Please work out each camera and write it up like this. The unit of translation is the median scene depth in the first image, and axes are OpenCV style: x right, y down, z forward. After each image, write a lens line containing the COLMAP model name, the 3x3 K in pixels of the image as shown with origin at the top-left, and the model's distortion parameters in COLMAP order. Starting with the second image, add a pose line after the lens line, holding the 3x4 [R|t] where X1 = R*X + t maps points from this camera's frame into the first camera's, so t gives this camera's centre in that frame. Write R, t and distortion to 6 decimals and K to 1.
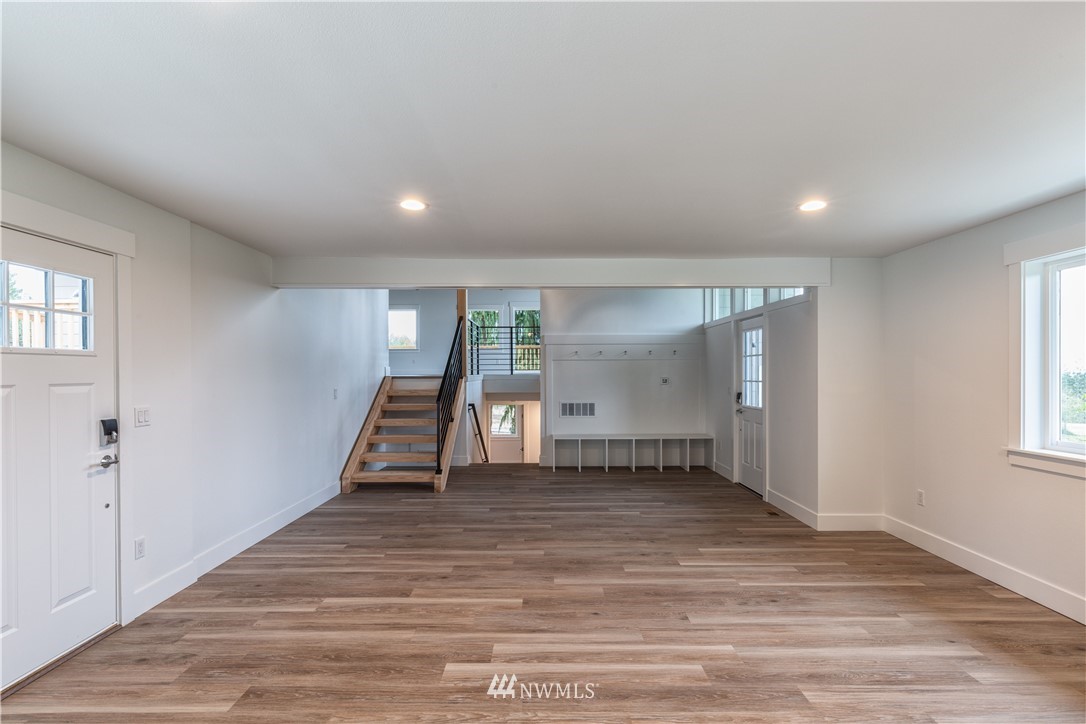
lens RADIAL K [[512.0, 0, 536.4], [0, 512.0, 370.1], [0, 0, 1]] dist [0.010566, -0.001714]
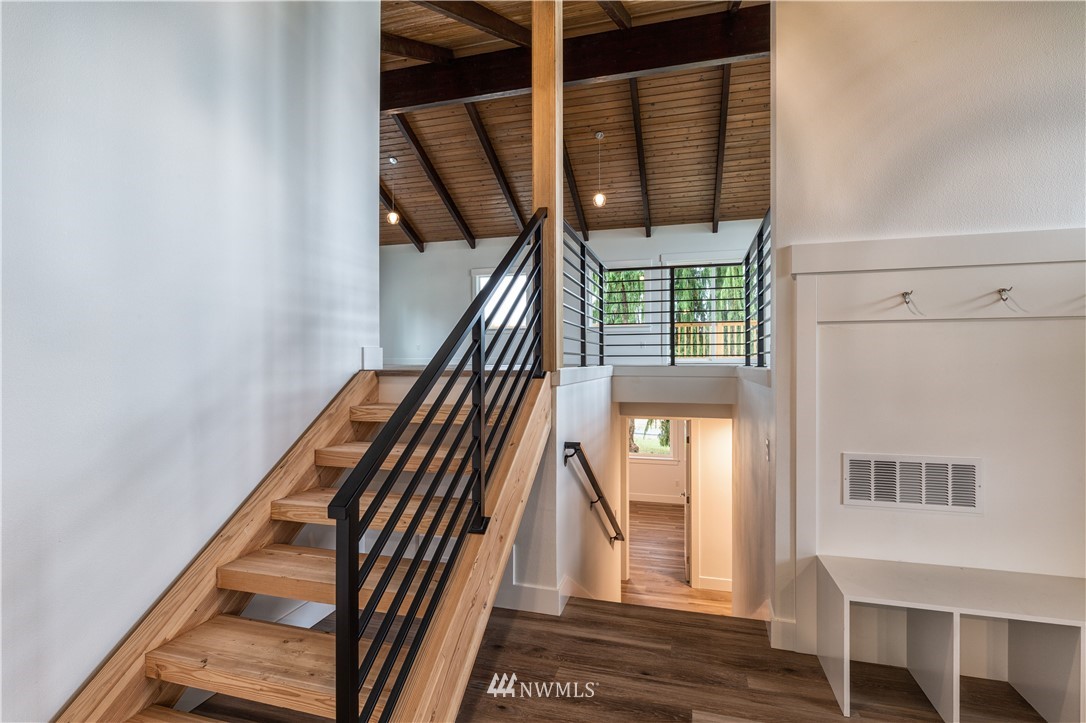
lens RADIAL K [[512.0, 0, 533.3], [0, 512.0, 364.4], [0, 0, 1]] dist [0.010566, -0.001714]
pose [[0.959111, 0.002420, -0.283019, -0.046754], [0.000624, 0.999943, 0.010663, 0.002983], [0.283029, -0.010404, 0.959055, 0.626505]]
